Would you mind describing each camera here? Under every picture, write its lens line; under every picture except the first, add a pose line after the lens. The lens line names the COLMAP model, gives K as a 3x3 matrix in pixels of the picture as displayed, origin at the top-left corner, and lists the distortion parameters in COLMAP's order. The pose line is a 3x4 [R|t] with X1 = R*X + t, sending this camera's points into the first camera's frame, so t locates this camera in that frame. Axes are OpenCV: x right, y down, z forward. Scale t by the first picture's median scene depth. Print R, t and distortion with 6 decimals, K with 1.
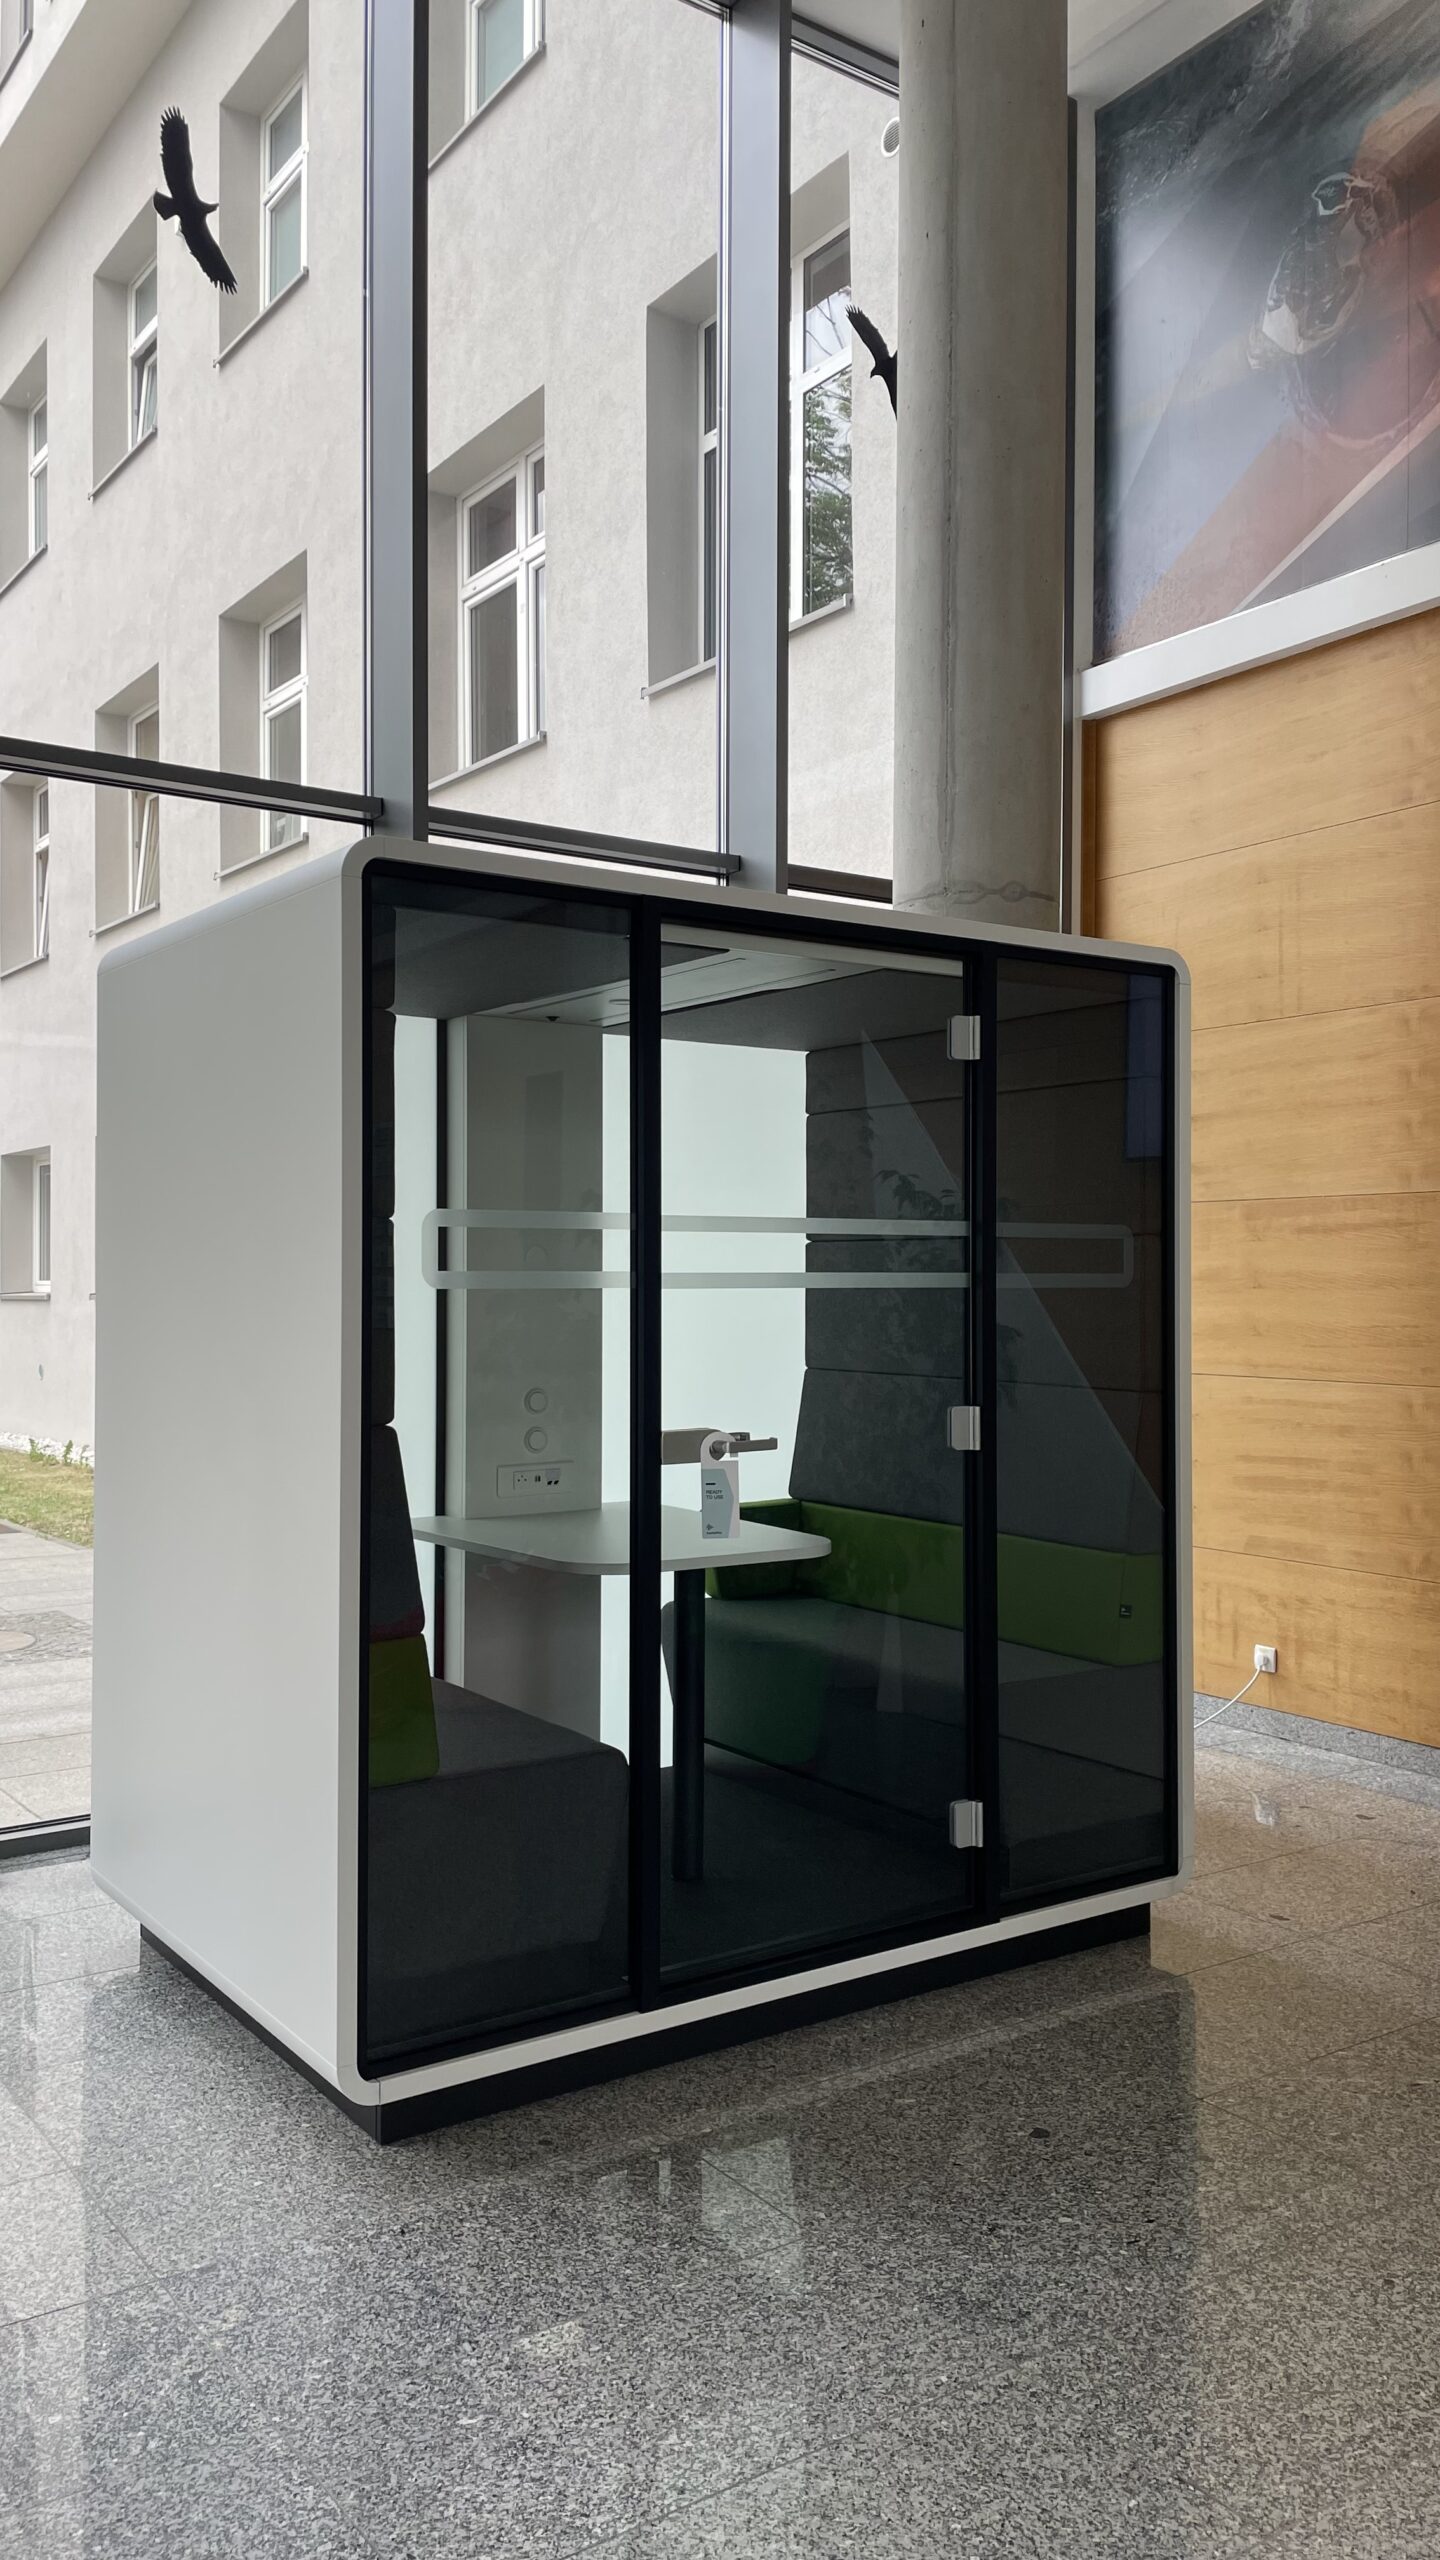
lens RADIAL K [[1932.8, 0, 720.0], [0, 1932.8, 1280.0], [0, 0, 1]] dist [0.087977, -0.105907]
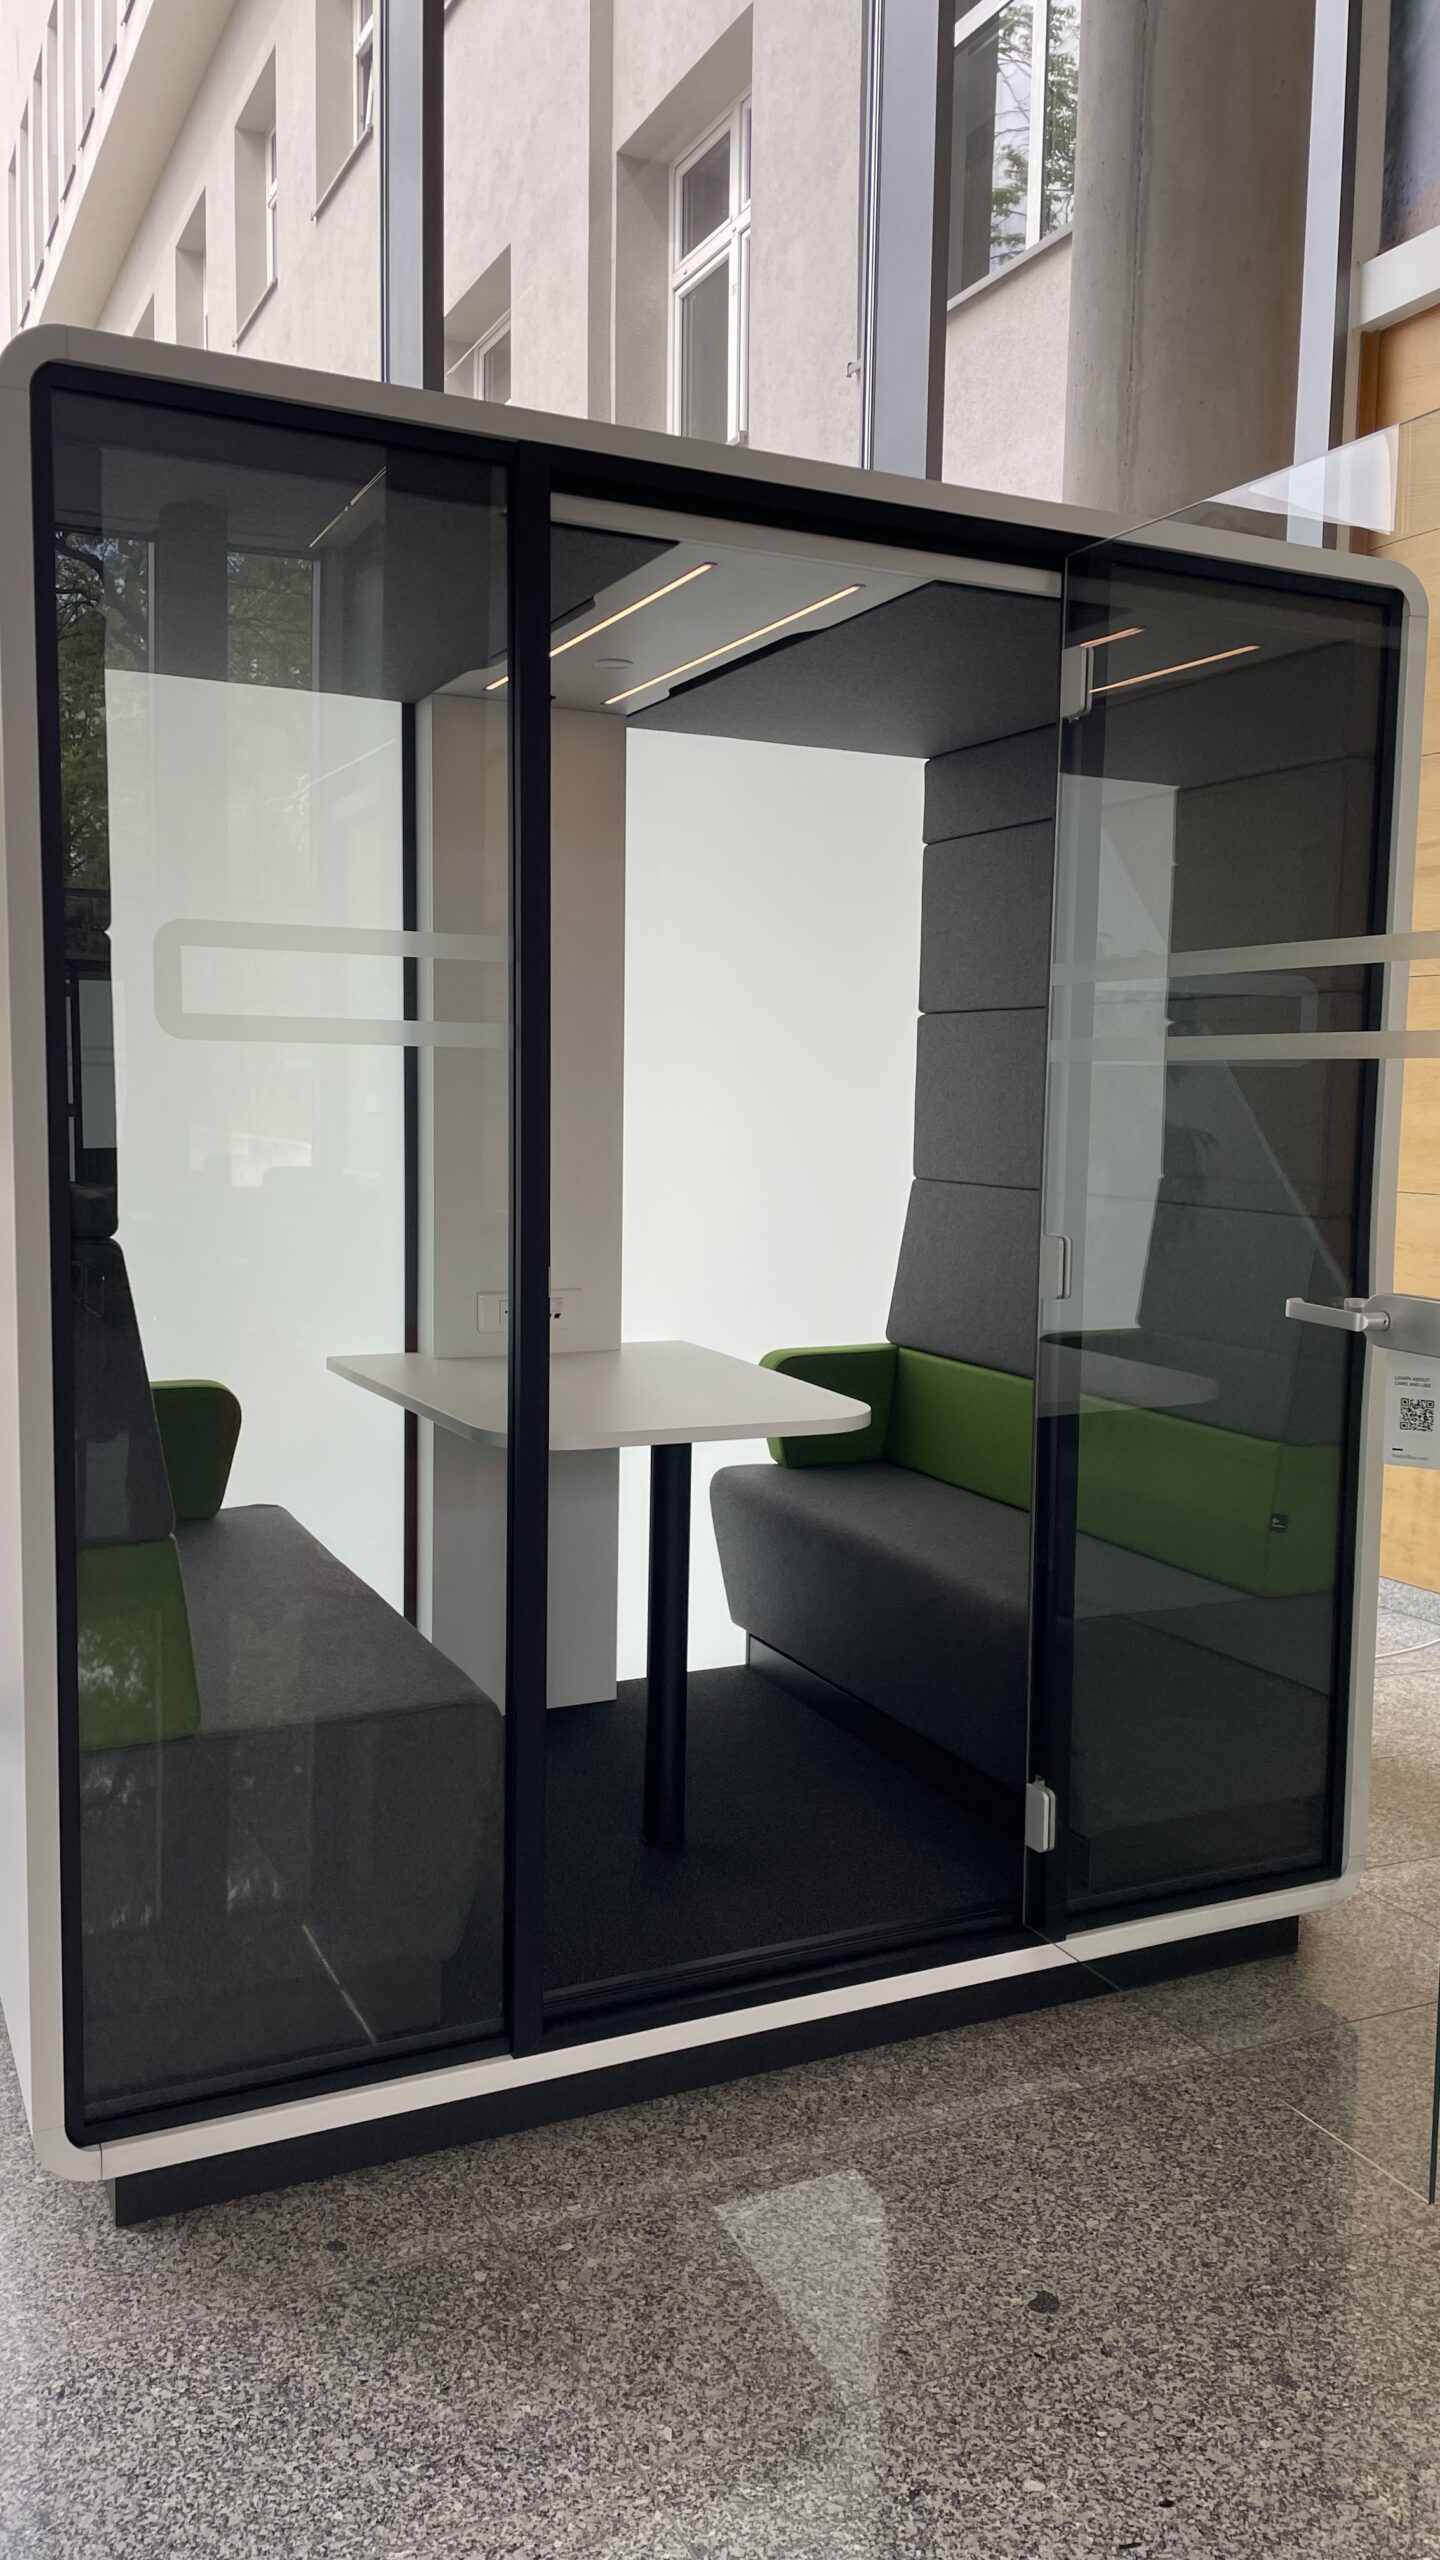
lens RADIAL K [[1925.1, 0, 737.4], [0, 1925.1, 1292.6], [0, 0, 1]] dist [0.096879, -0.123866]
pose [[0.987674, 0.031108, -0.153403, 0.115798], [-0.015147, 0.994447, 0.104139, 0.014648], [0.155790, -0.100532, 0.982661, 0.270235]]
